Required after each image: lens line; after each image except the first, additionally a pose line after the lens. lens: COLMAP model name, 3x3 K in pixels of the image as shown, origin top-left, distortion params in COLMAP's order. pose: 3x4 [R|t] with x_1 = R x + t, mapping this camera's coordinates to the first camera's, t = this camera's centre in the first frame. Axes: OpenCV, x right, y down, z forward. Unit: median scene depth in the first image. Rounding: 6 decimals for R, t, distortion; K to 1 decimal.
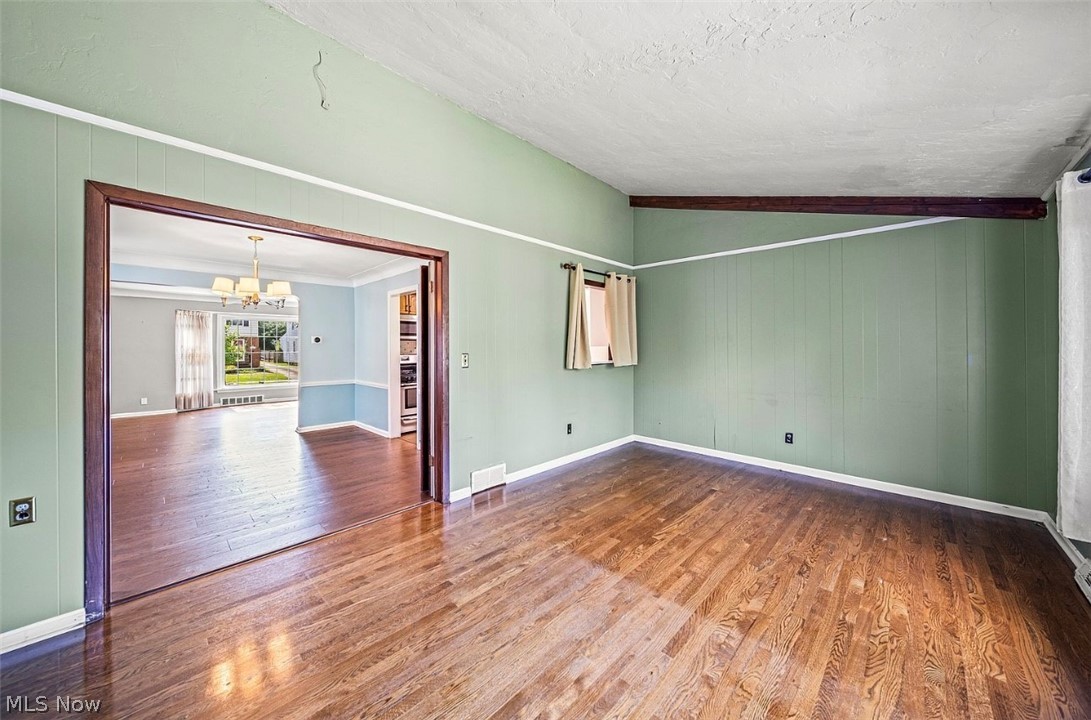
lens RADIAL K [[383.1, 0, 544.9], [0, 383.1, 348.4], [0, 0, 1]] dist [-0.000217, -0.000230]
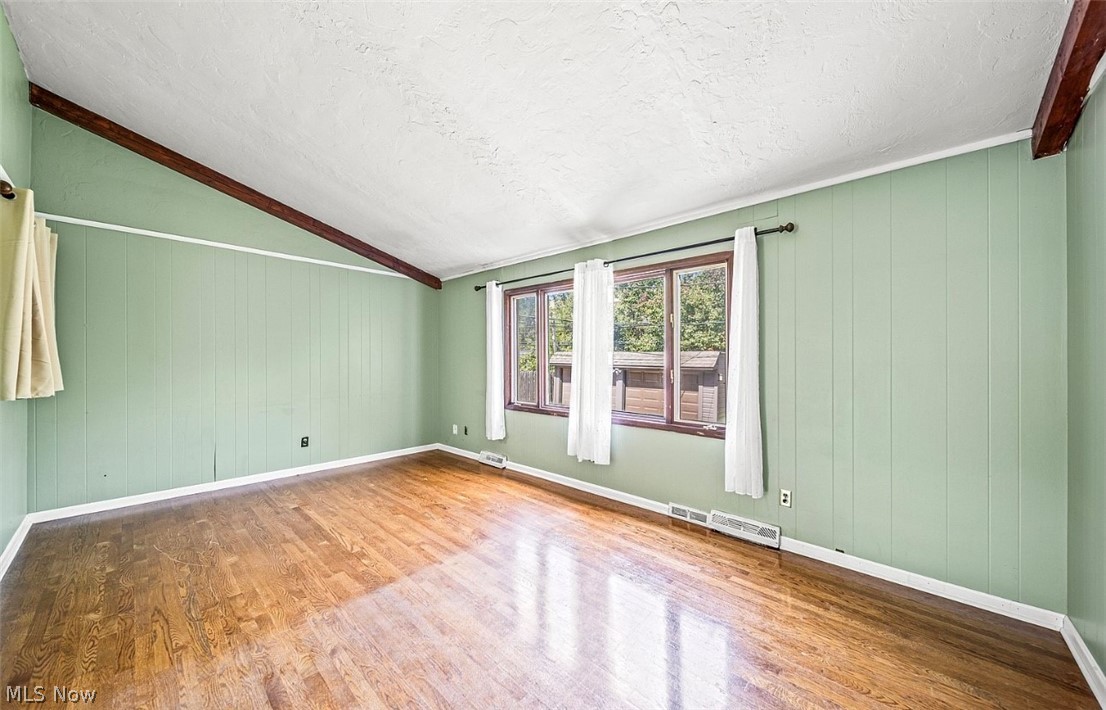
lens RADIAL K [[392.9, 0, 553.9], [0, 392.9, 354.3], [0, 0, 1]] dist [-0.001706, -0.000160]
pose [[-0.038198, 0.008681, 0.999232, -0.715324], [0.003749, 0.999956, -0.008544, 0.002981], [-0.999263, 0.003420, -0.038229, 0.517897]]
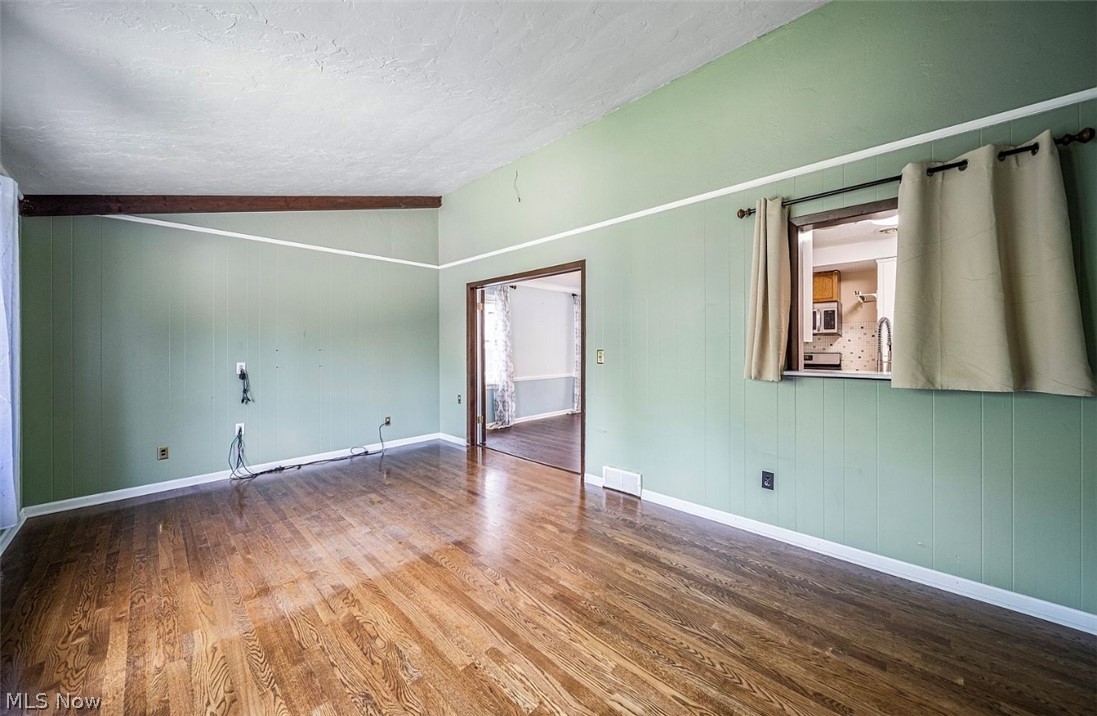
lens RADIAL K [[387.5, 0, 549.7], [0, 387.5, 351.0], [0, 0, 1]] dist [-0.000308, -0.000429]
pose [[0.011642, 0.014420, -0.999828, 1.075141], [-0.000300, 0.999896, 0.014417, 0.000475], [0.999932, 0.000132, 0.011645, 1.066240]]
